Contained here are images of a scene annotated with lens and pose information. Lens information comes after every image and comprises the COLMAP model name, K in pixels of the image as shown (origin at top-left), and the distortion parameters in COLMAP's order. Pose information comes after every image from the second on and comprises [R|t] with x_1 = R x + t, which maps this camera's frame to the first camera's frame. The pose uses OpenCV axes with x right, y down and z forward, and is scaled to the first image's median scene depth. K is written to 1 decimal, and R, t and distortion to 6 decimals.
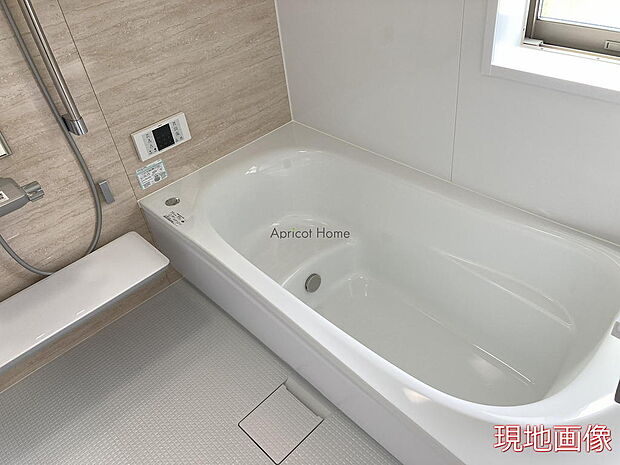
lens RADIAL K [[510.2, 0, 310.7], [0, 510.2, 234.3], [0, 0, 1]] dist [0.001750, 0.009836]
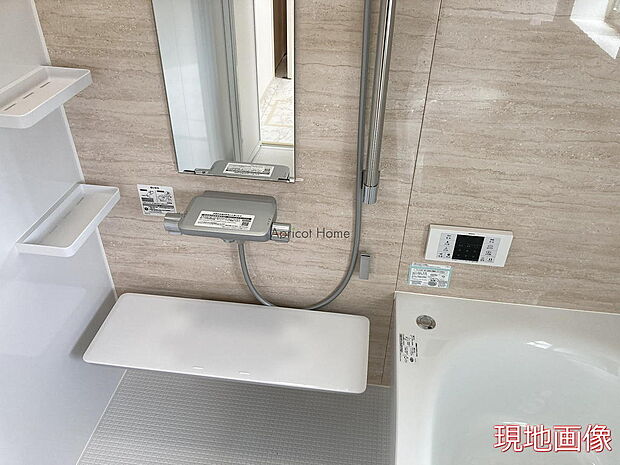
lens RADIAL K [[510.2, 0, 308.9], [0, 510.2, 229.7], [0, 0, 1]] dist [0.001750, 0.009836]
pose [[0.628190, 0.551217, -0.549124, -0.045859], [-0.552202, 0.813053, 0.184441, -0.226250], [0.548134, 0.187364, 0.815135, 0.282928]]
